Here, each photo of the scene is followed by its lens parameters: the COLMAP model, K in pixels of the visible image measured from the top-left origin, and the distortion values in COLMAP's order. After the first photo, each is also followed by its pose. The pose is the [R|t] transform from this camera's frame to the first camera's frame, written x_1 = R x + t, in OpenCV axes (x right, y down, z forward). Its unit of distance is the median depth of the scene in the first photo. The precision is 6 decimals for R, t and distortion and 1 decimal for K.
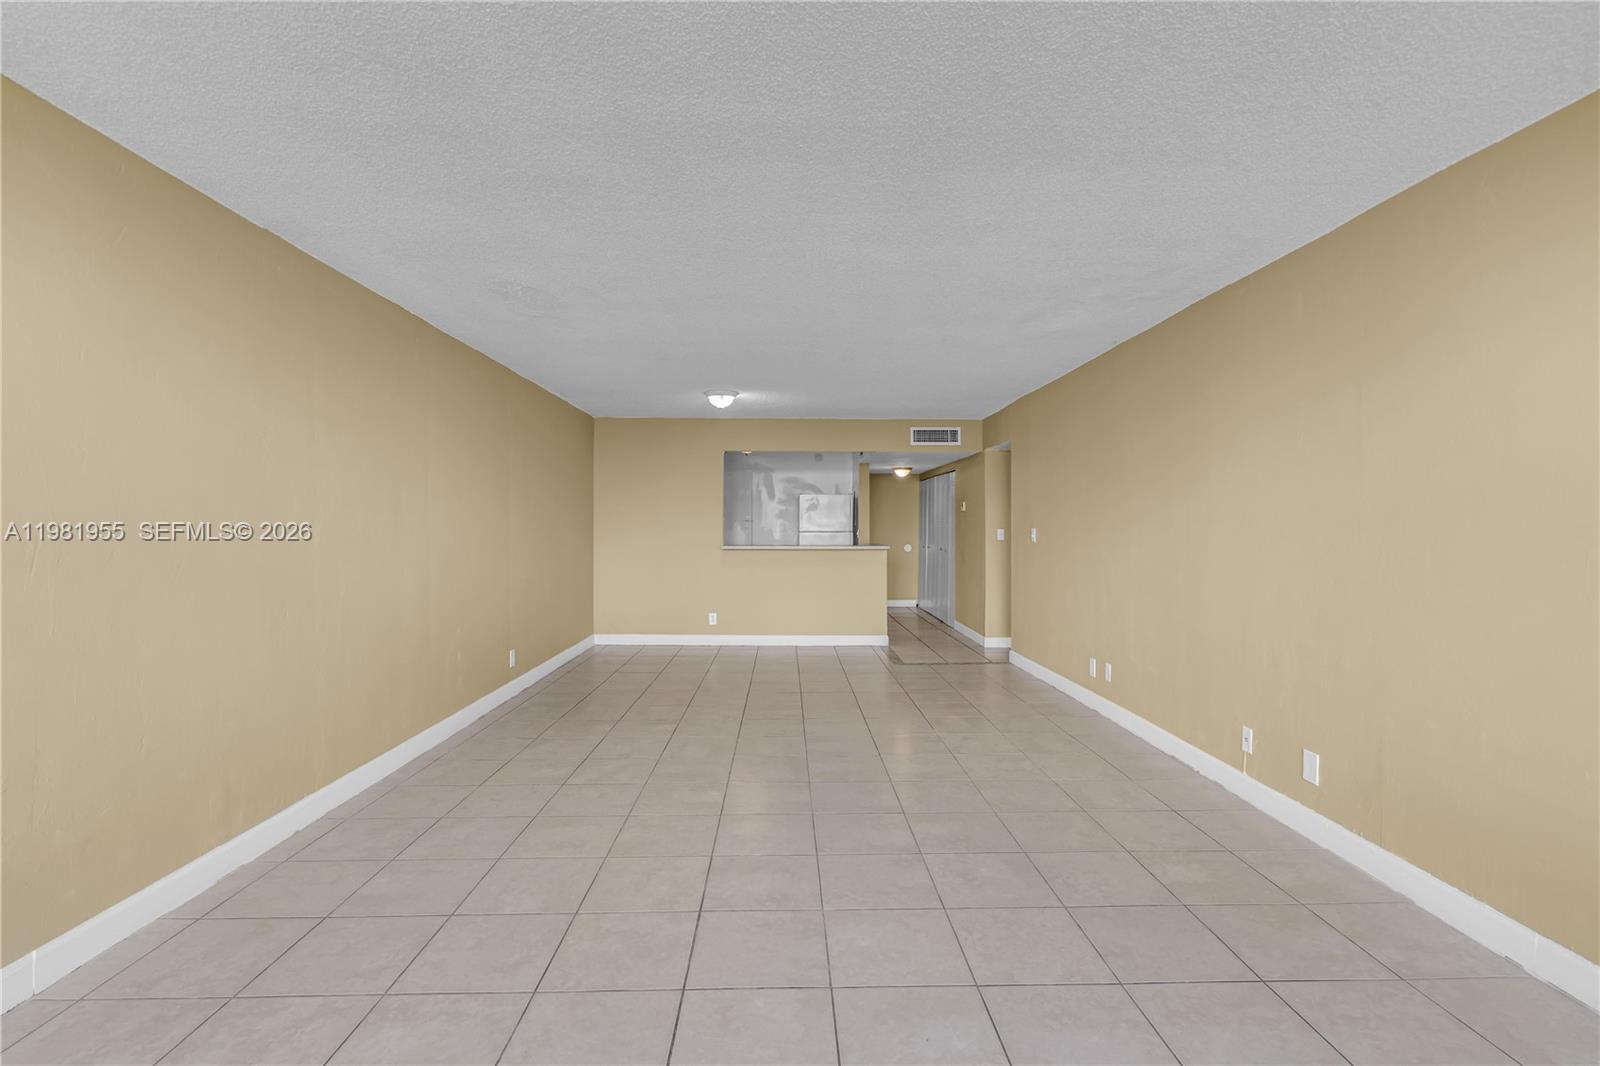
lens RADIAL K [[730.8, 0, 791.4], [0, 730.8, 532.2], [0, 0, 1]] dist [-0.008426, 0.003314]
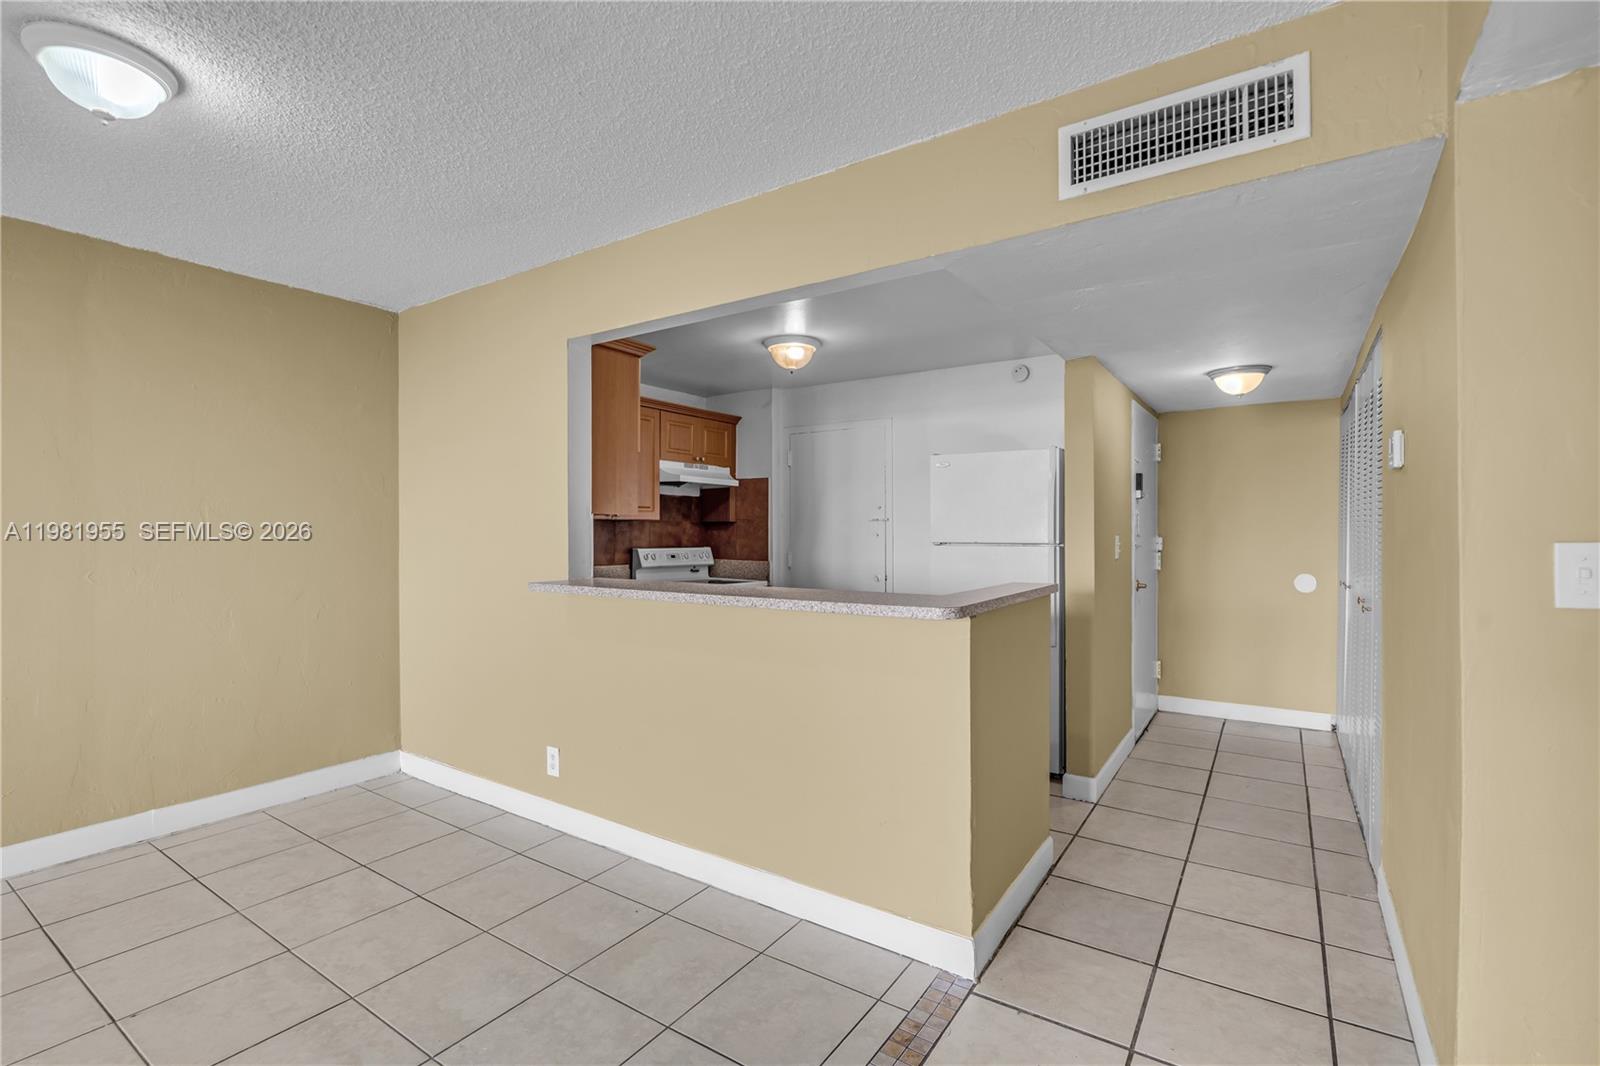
lens RADIAL K [[730.8, 0, 781.7], [0, 730.8, 537.8], [0, 0, 1]] dist [-0.008426, 0.003314]
pose [[0.818702, 0.004155, -0.574203, 0.227042], [-0.001147, 0.999984, 0.005601, -0.007577], [0.574217, -0.003927, 0.818693, 0.742965]]
